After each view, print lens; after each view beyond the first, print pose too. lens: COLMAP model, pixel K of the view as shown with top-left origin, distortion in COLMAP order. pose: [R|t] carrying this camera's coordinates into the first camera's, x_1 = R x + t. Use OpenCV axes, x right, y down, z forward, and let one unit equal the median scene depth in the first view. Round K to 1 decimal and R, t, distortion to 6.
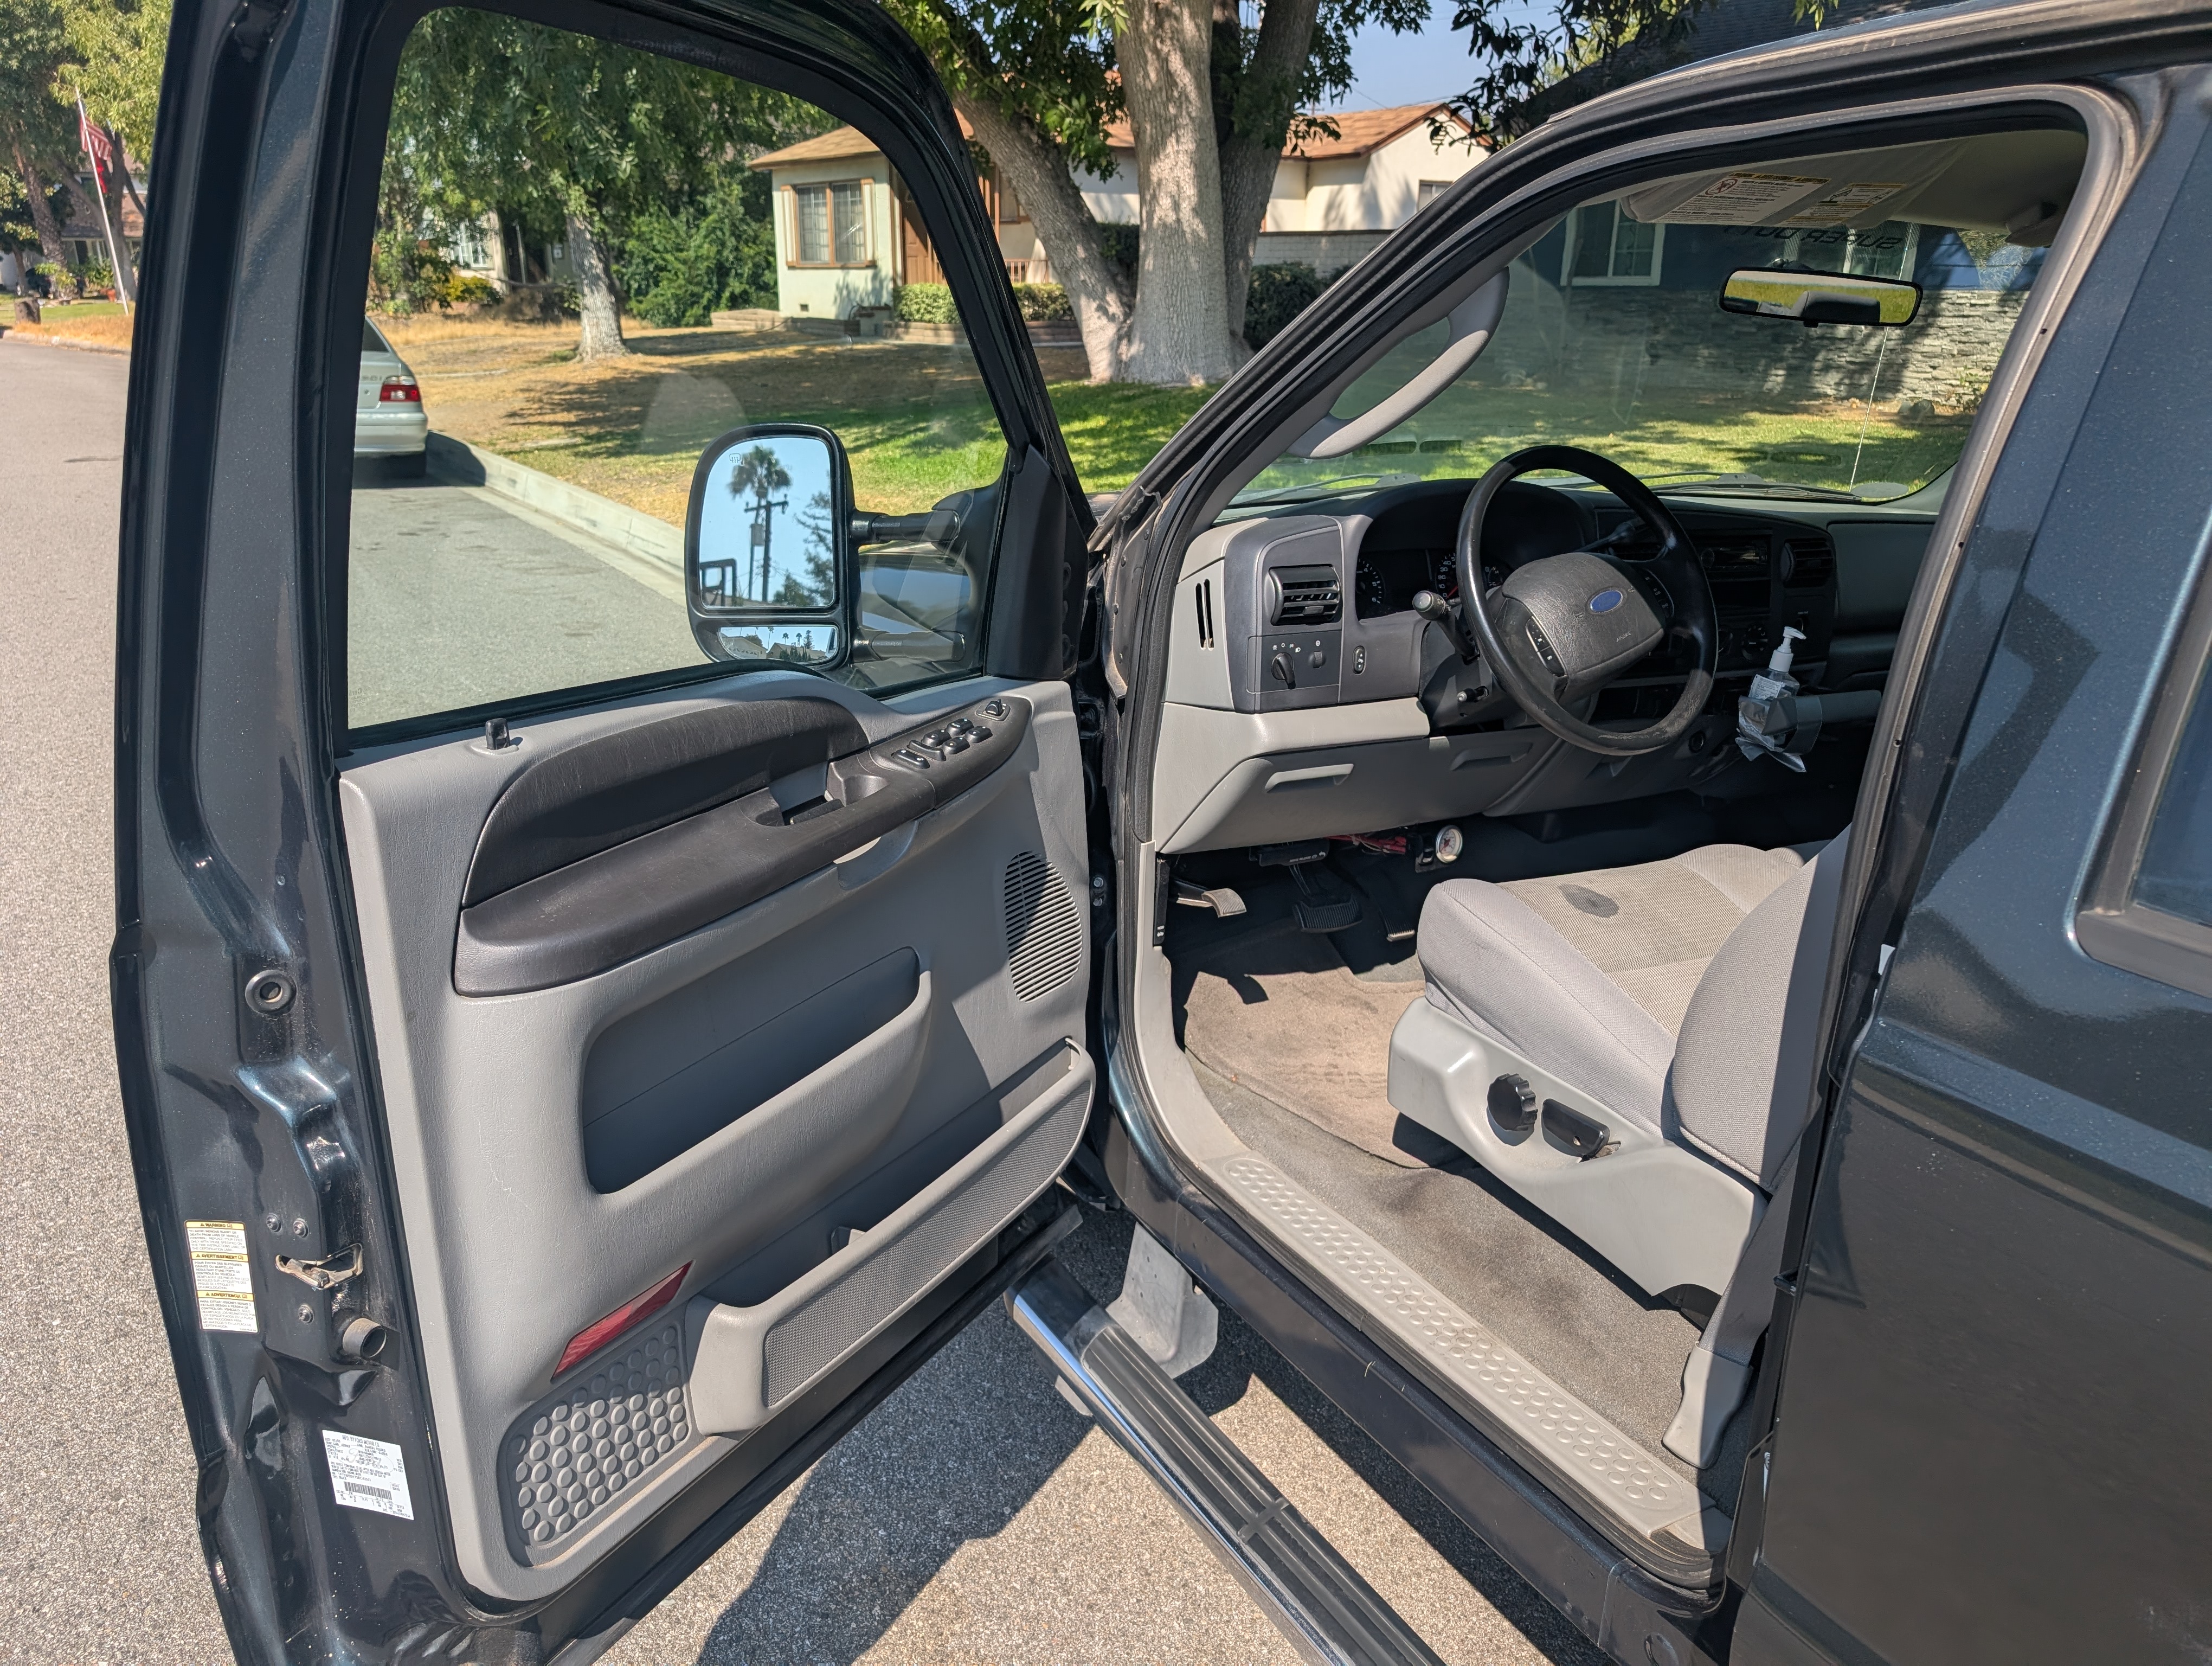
lens RADIAL K [[1579.8, 0, 1094.3], [0, 1579.8, 837.4], [0, 0, 1]] dist [0.005170, 0.000242]
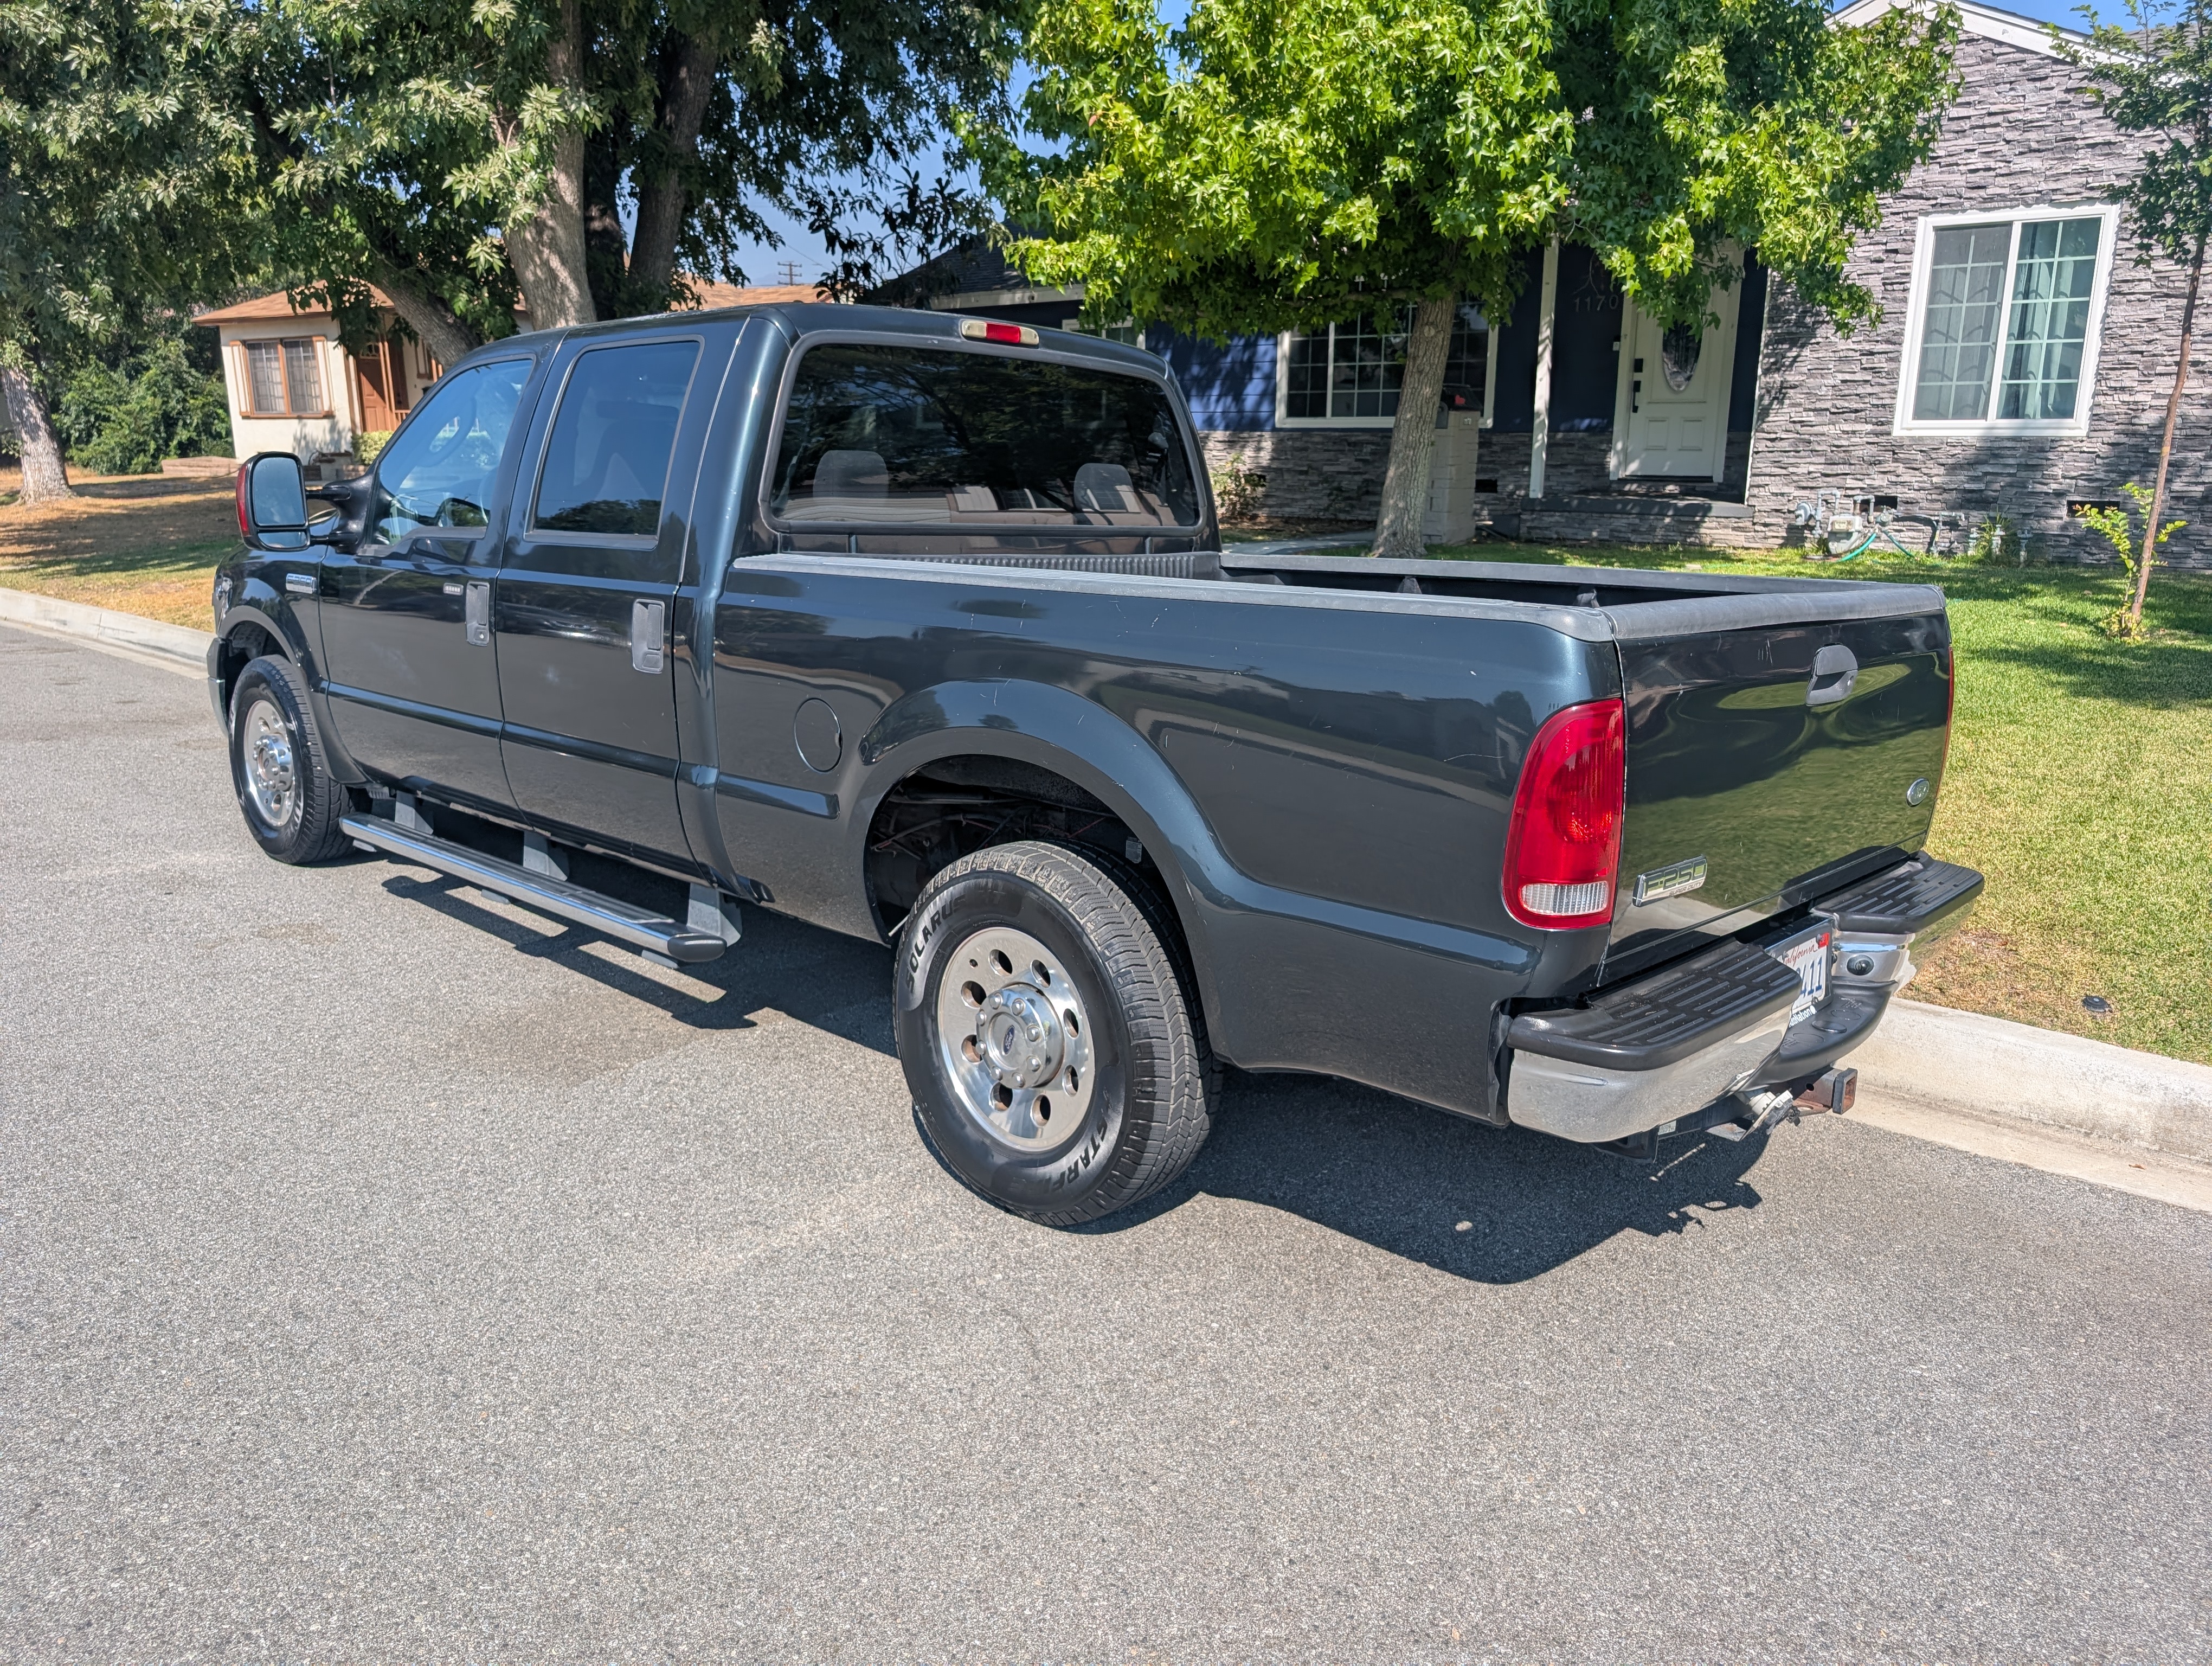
lens RADIAL K [[1579.8, 0, 1094.3], [0, 1579.8, 837.4], [0, 0, 1]] dist [0.005170, 0.000242]
pose [[0.956260, -0.075020, 0.282736, 0.029637], [0.099682, 0.992275, -0.073856, 0.049709], [-0.275011, 0.098809, 0.956350, -0.131430]]
